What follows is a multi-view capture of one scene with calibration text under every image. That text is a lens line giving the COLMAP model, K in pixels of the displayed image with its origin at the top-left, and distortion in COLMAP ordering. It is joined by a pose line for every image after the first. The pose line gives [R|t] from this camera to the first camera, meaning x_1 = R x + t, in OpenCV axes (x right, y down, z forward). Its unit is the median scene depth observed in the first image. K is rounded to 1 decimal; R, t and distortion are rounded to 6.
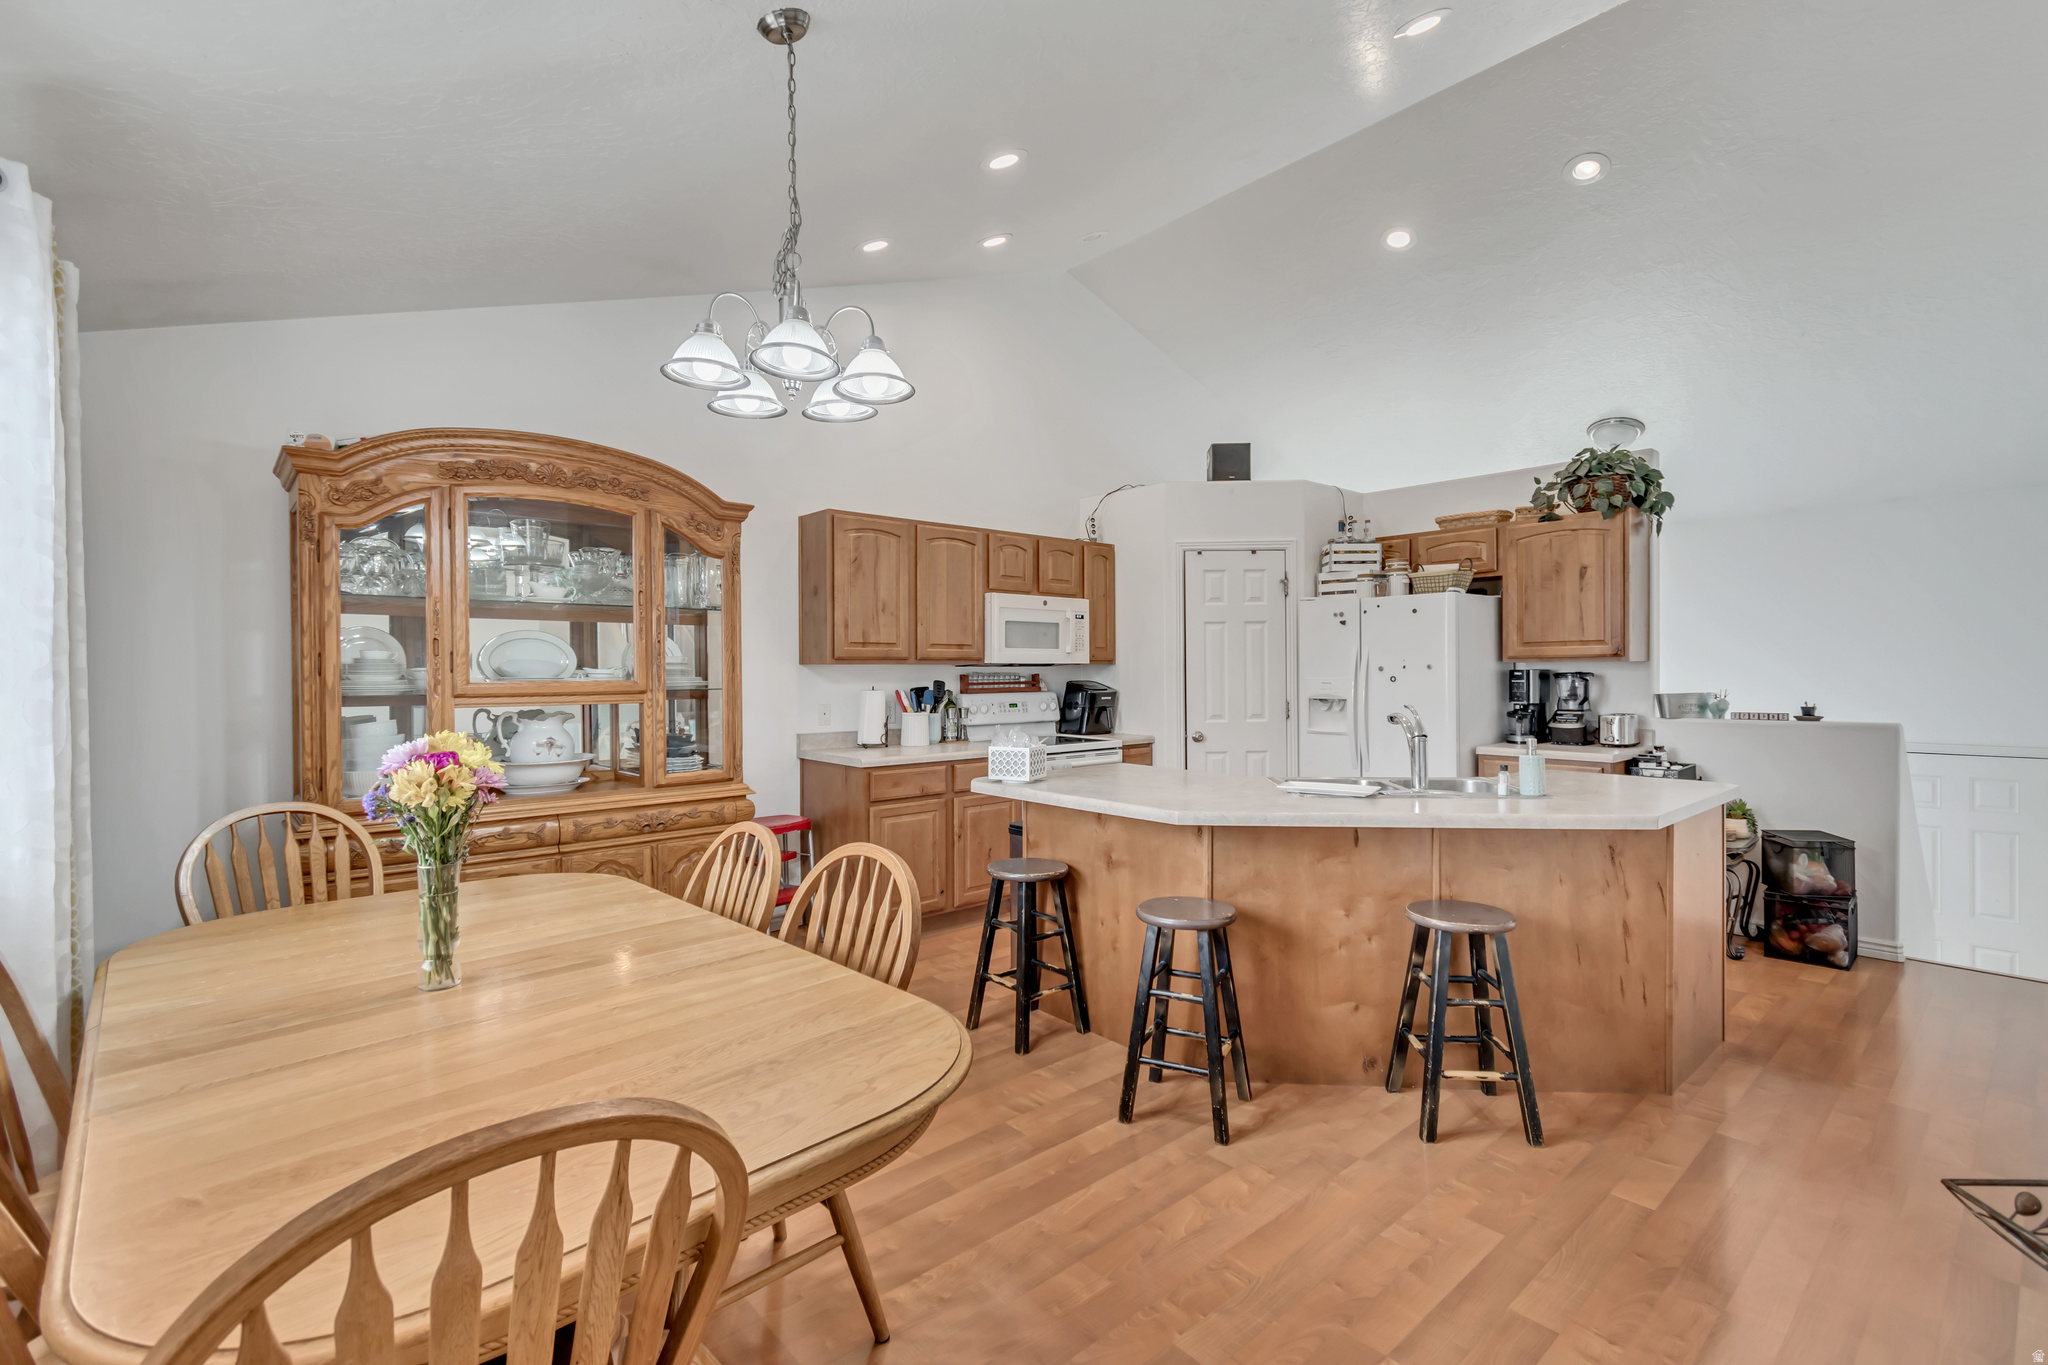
lens RADIAL K [[914.8, 0, 1024.9], [0, 914.8, 679.6], [0, 0, 1]] dist [0.003156, -0.001808]
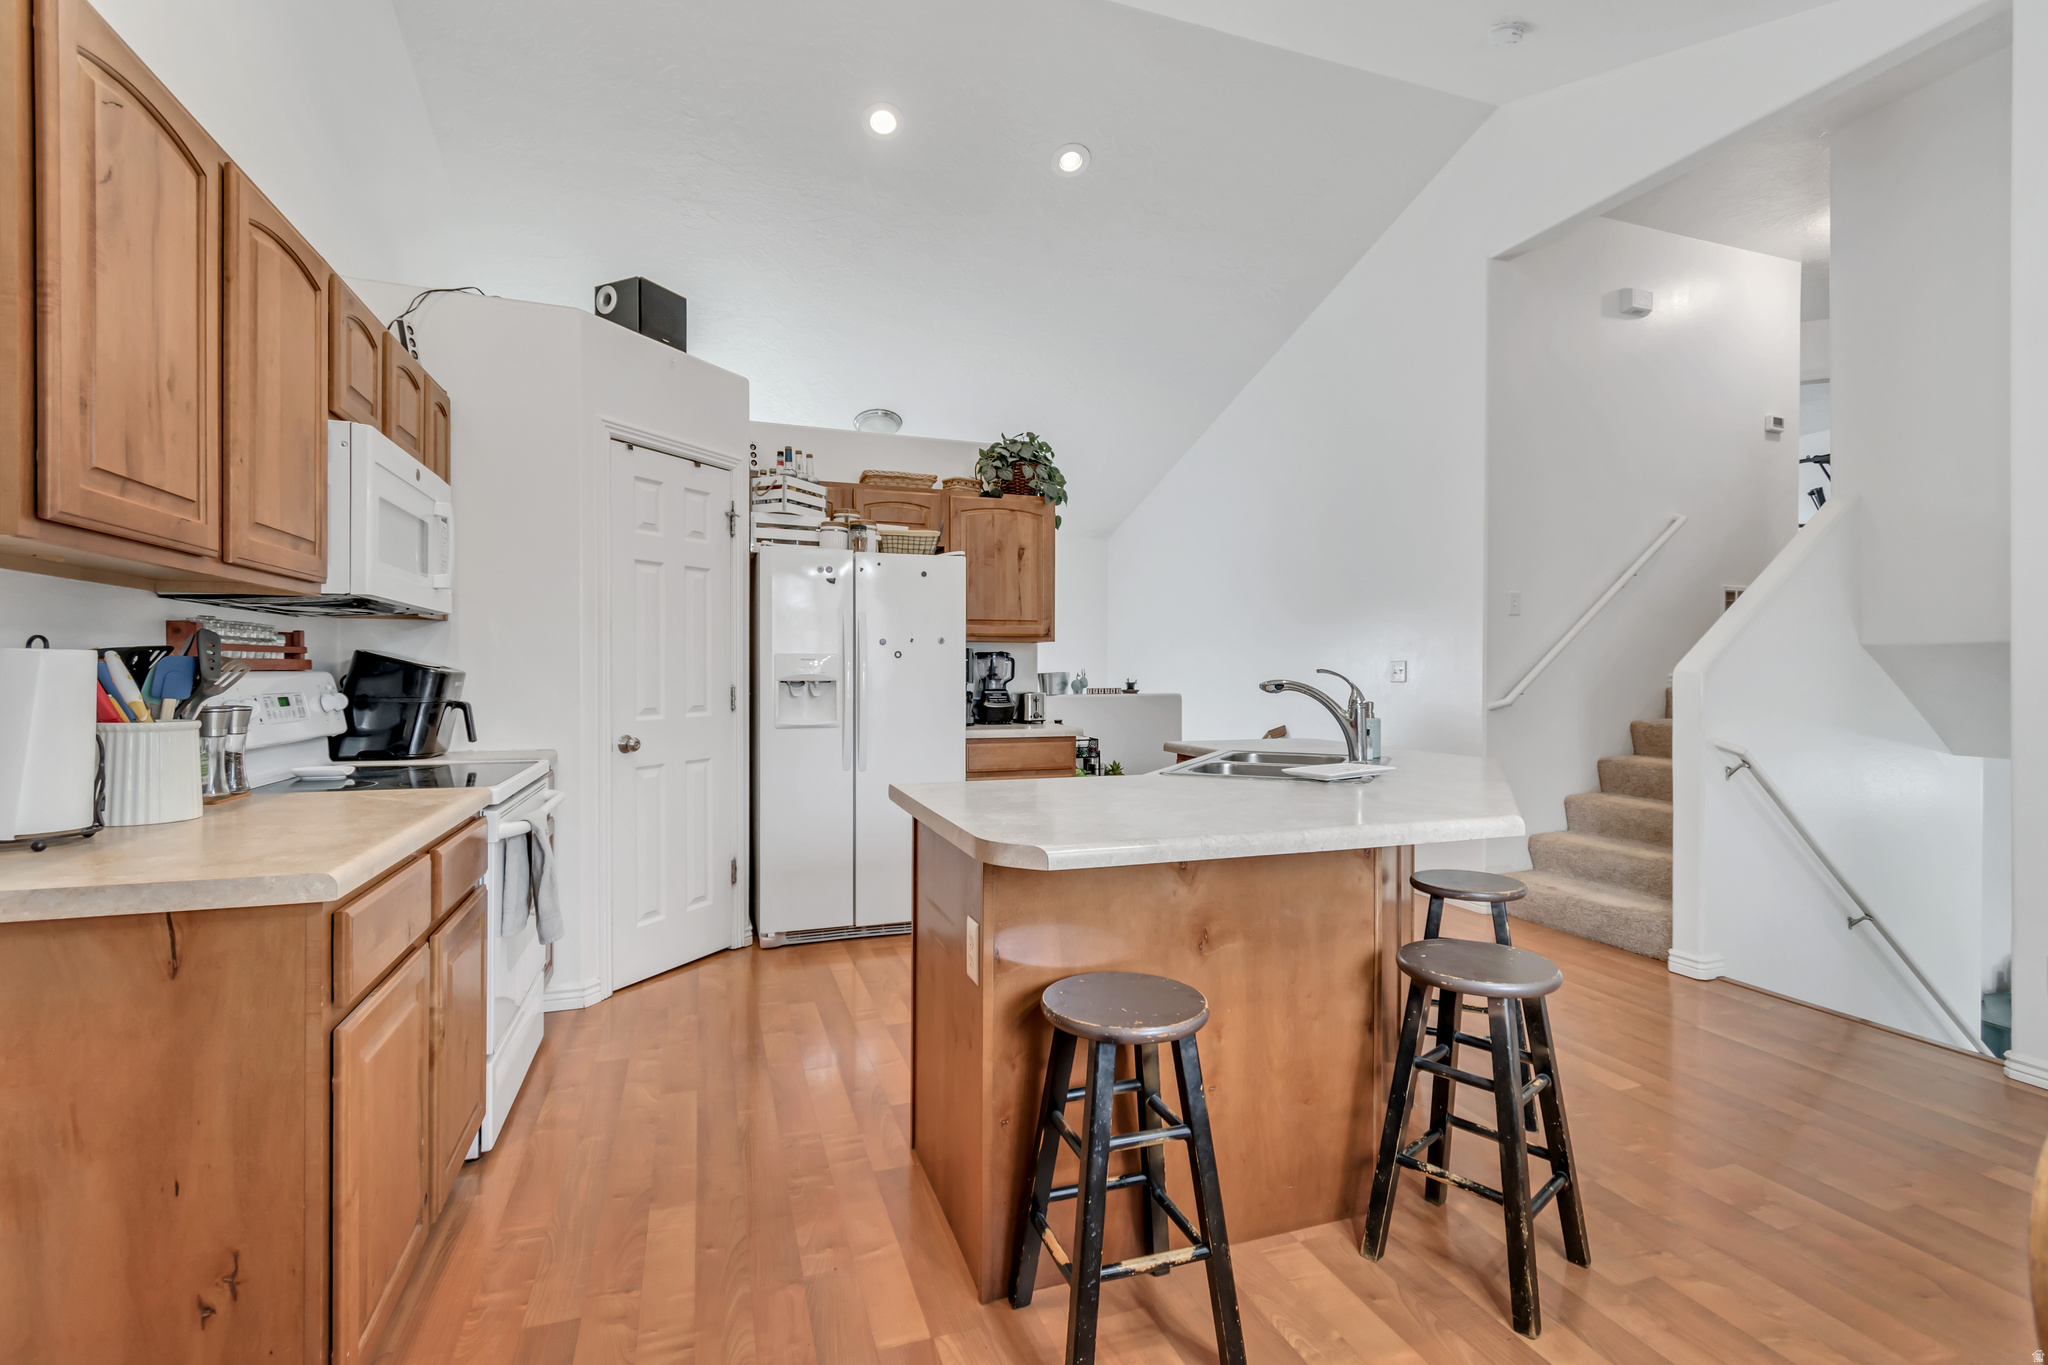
lens RADIAL K [[914.8, 0, 1028.6], [0, 914.8, 683.0], [0, 0, 1]] dist [0.003156, -0.001808]
pose [[0.364969, -0.004853, 0.931007, -0.342344], [0.006137, 0.999977, 0.002807, 0.025081], [-0.930999, 0.004690, 0.364990, 0.636754]]
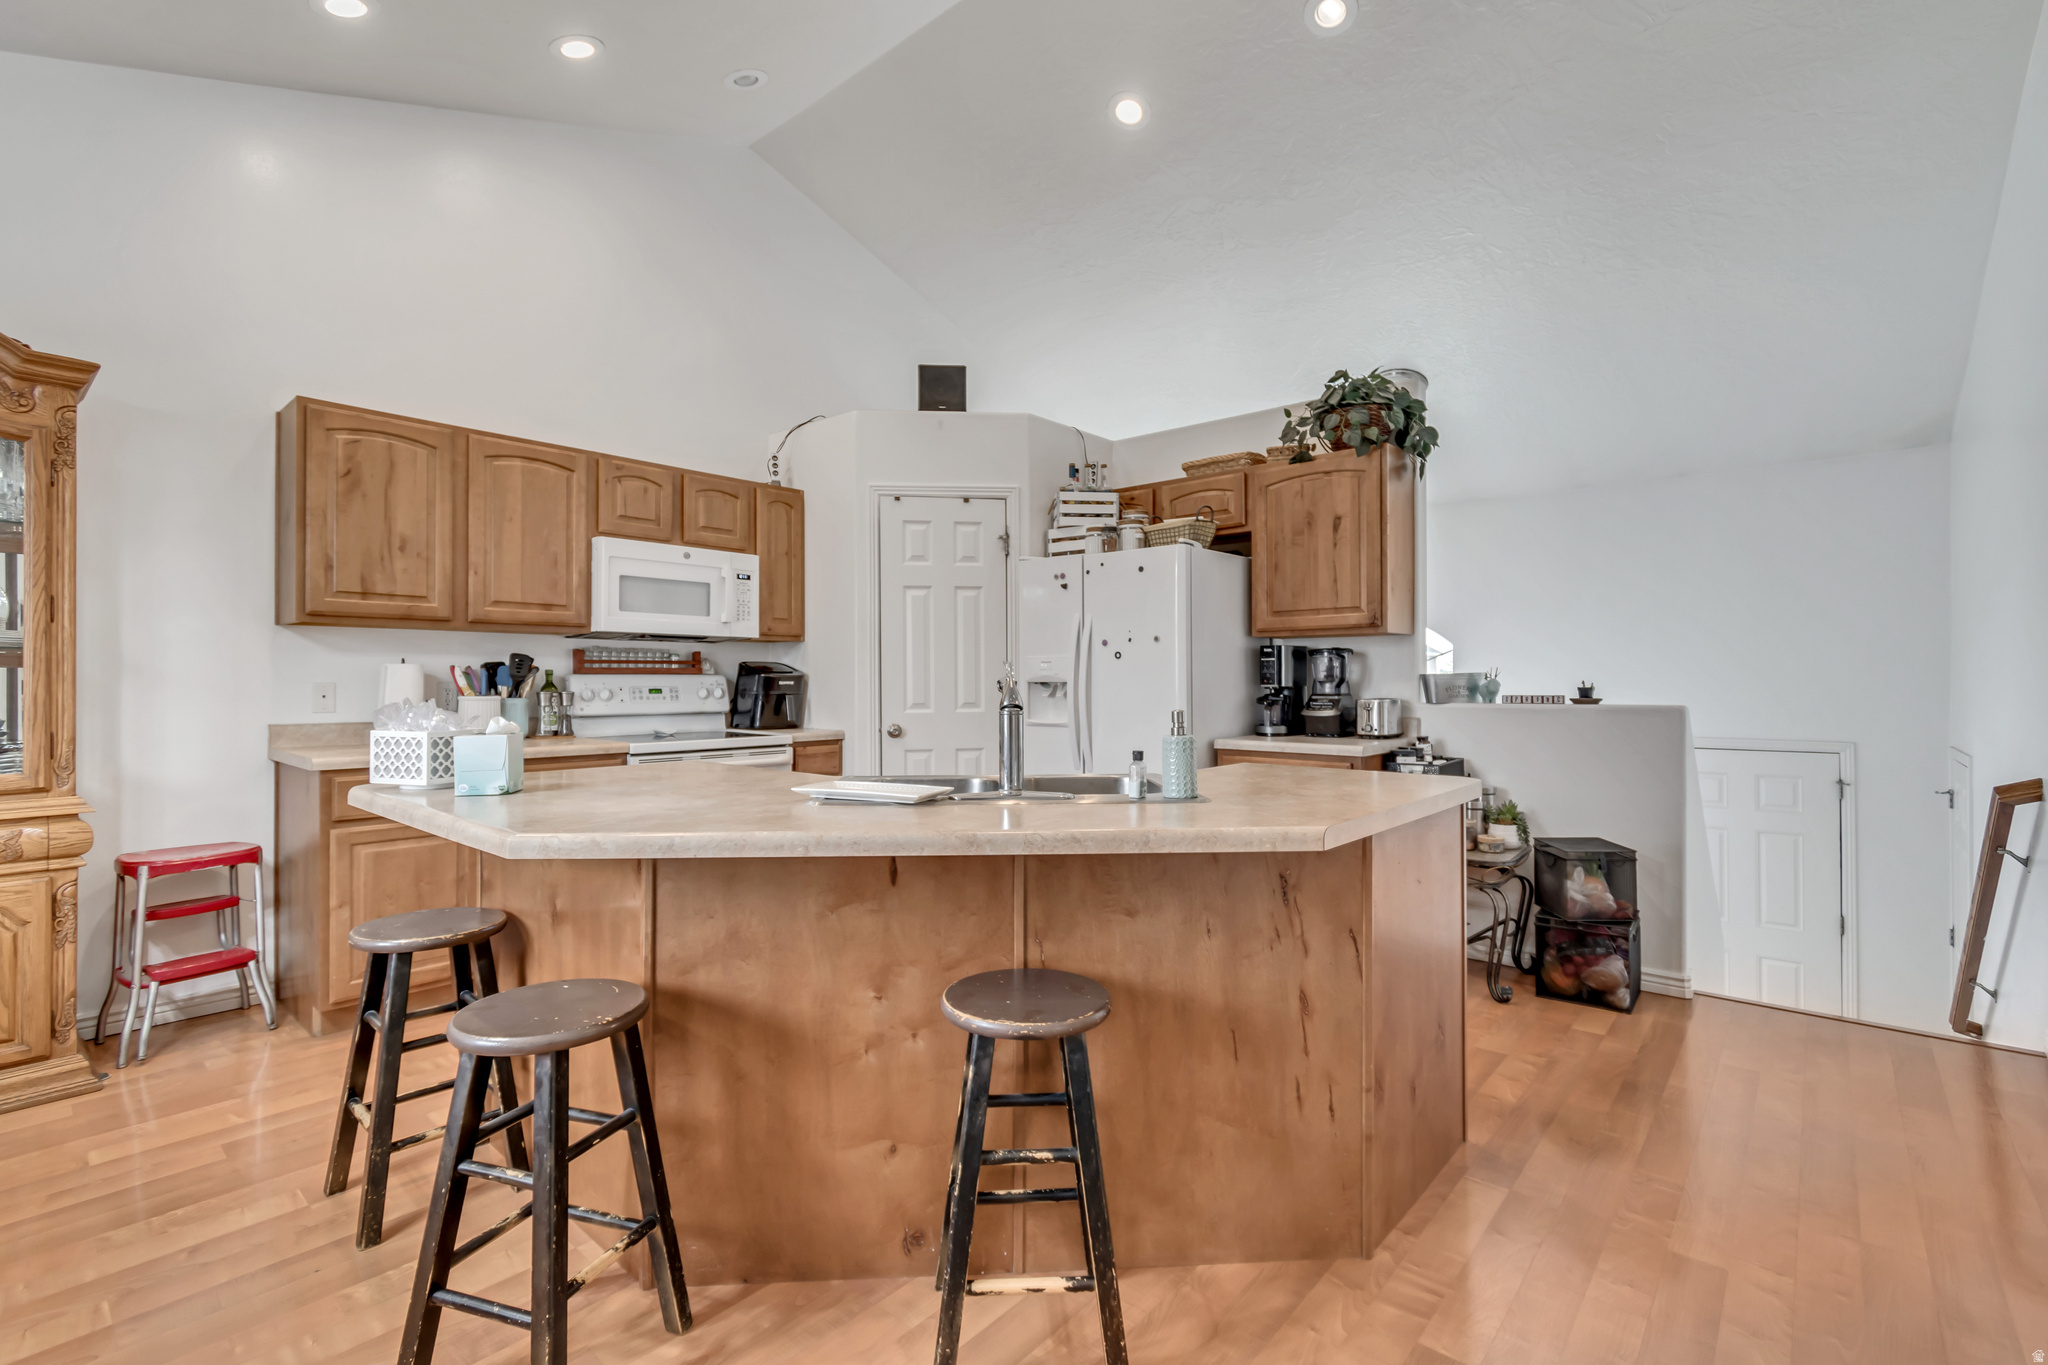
lens RADIAL K [[914.8, 0, 1029.1], [0, 914.8, 678.6], [0, 0, 1]] dist [0.003156, -0.001808]
pose [[0.990508, 0.005173, 0.137360, 0.233218], [-0.003335, 0.999902, -0.013607, 0.033073], [-0.137417, 0.013020, 0.990428, 0.239926]]
